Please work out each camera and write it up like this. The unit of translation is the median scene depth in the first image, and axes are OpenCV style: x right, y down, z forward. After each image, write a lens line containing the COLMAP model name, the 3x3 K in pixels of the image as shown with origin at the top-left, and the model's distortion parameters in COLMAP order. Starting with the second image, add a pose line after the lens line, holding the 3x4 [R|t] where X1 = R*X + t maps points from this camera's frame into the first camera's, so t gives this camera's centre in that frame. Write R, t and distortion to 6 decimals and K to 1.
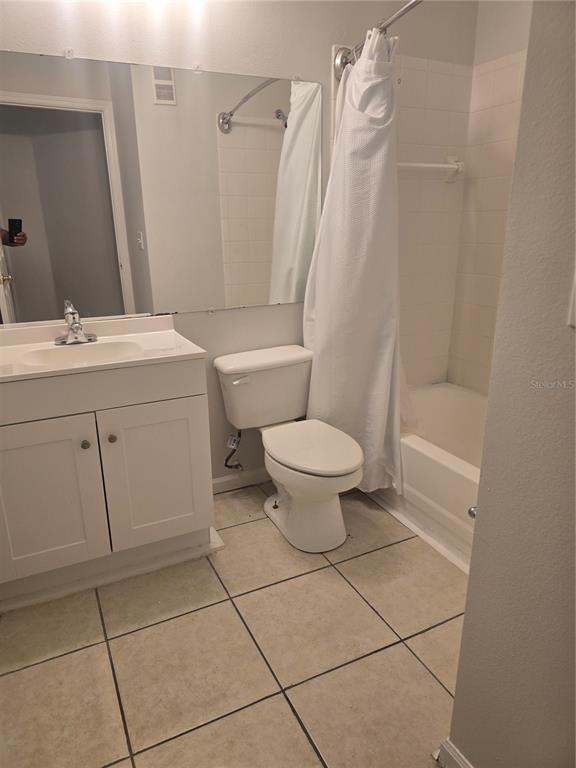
lens RADIAL K [[519.3, 0, 287.9], [0, 519.3, 383.7], [0, 0, 1]] dist [0.022851, -0.003741]
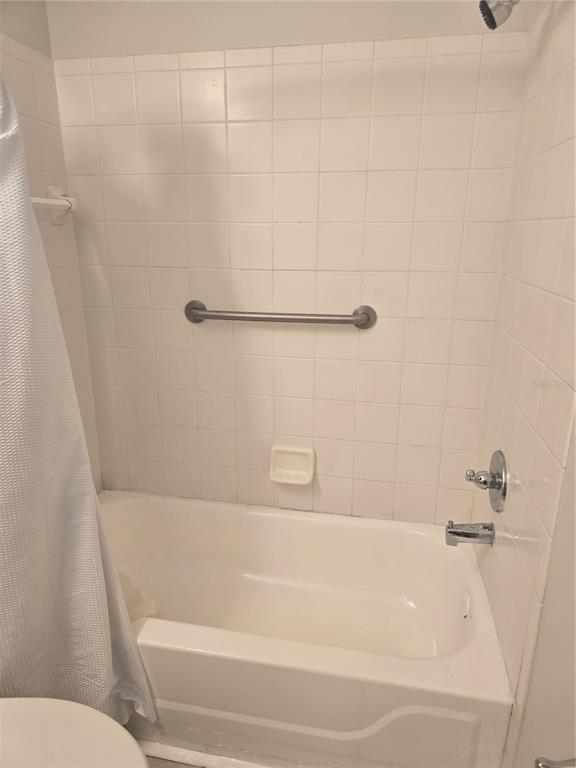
lens RADIAL K [[519.3, 0, 287.0], [0, 519.3, 388.8], [0, 0, 1]] dist [0.022851, -0.003741]
pose [[0.617332, -0.219794, 0.755375, -0.078341], [0.227817, 0.968983, 0.095765, -0.201510], [-0.752994, 0.112968, 0.648257, 0.409859]]
